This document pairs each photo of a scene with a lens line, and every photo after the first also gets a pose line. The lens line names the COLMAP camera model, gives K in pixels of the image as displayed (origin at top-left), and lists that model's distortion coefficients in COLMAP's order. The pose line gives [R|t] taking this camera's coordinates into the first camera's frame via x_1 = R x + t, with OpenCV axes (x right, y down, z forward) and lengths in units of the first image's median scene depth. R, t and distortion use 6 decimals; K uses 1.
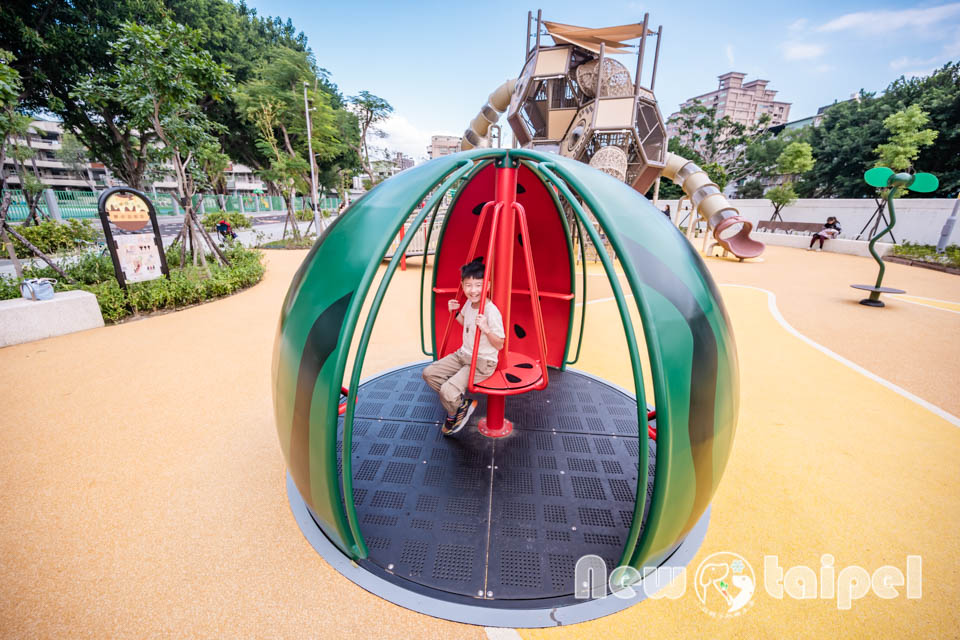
lens RADIAL K [[378.0, 0, 477.5], [0, 378.0, 320.8], [0, 0, 1]] dist [-0.003619, 0.000618]
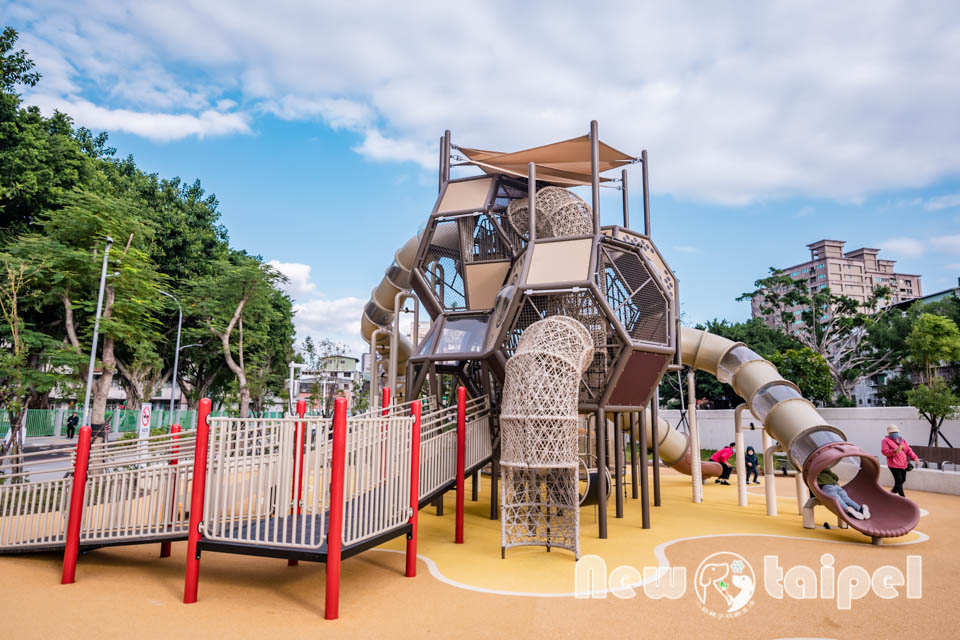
lens RADIAL K [[595.3, 0, 485.0], [0, 595.3, 315.5], [0, 0, 1]] dist [0.003679, -0.003557]
pose [[0.999899, -0.012304, -0.007182, 0.175342], [0.007744, 0.892529, -0.450923, -0.060593], [0.011958, 0.450821, 0.892534, 0.174472]]
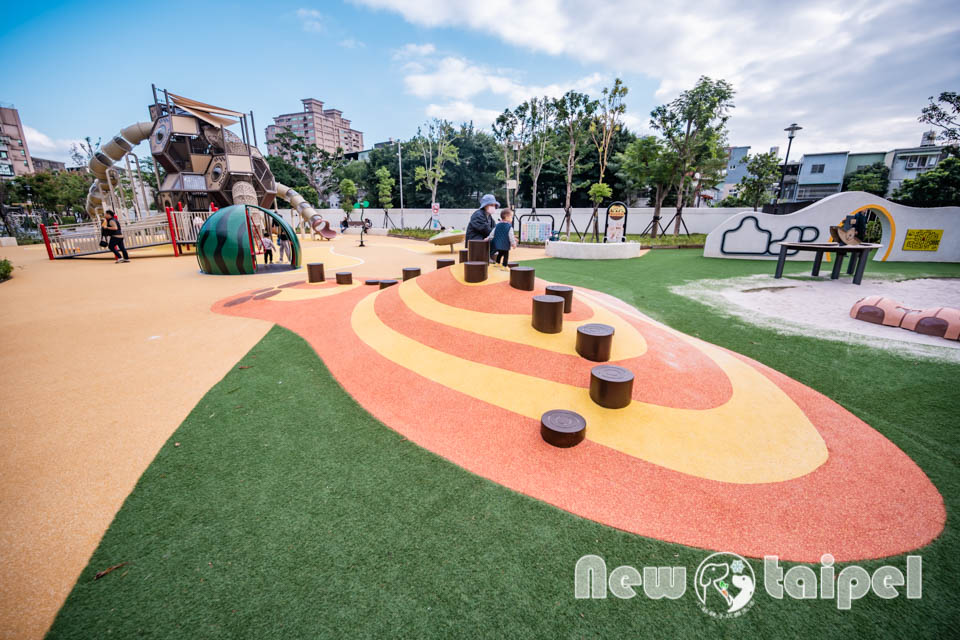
lens RADIAL K [[378.0, 0, 476.0], [0, 378.0, 317.7], [0, 0, 1]] dist [-0.003619, 0.000618]
pose [[0.626166, -0.221393, 0.747597, -0.297656], [0.240345, 0.966955, 0.085047, 0.187774], [-0.741721, 0.126428, 0.658685, -0.627655]]
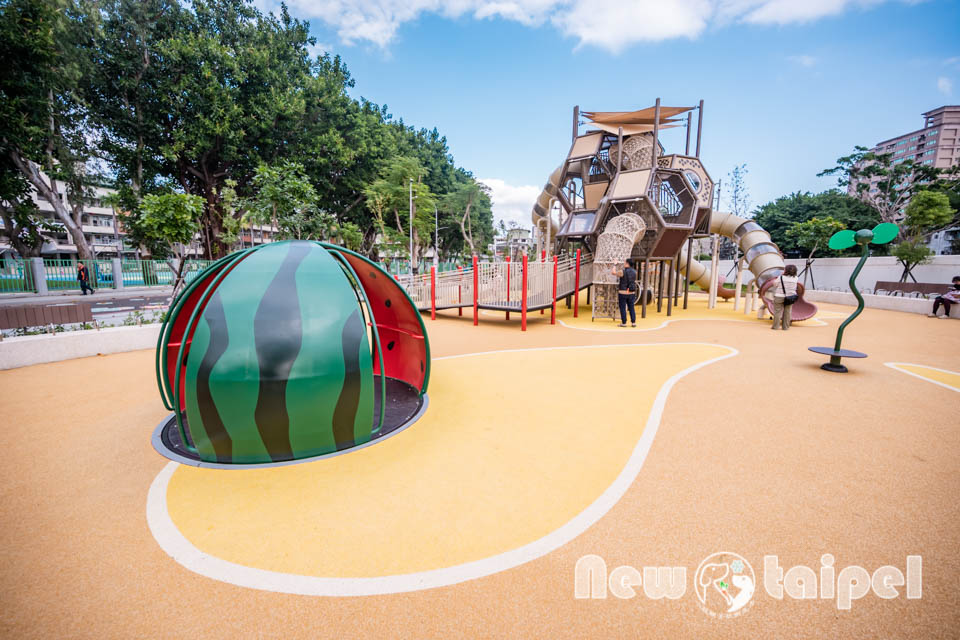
lens RADIAL K [[378.0, 0, 480.8], [0, 378.0, 316.4], [0, 0, 1]] dist [-0.003619, 0.000618]
pose [[0.940693, 0.031991, -0.337748, 0.226537], [-0.088637, 0.984141, -0.153657, 0.018076], [0.327476, 0.174481, 0.928610, -0.053311]]
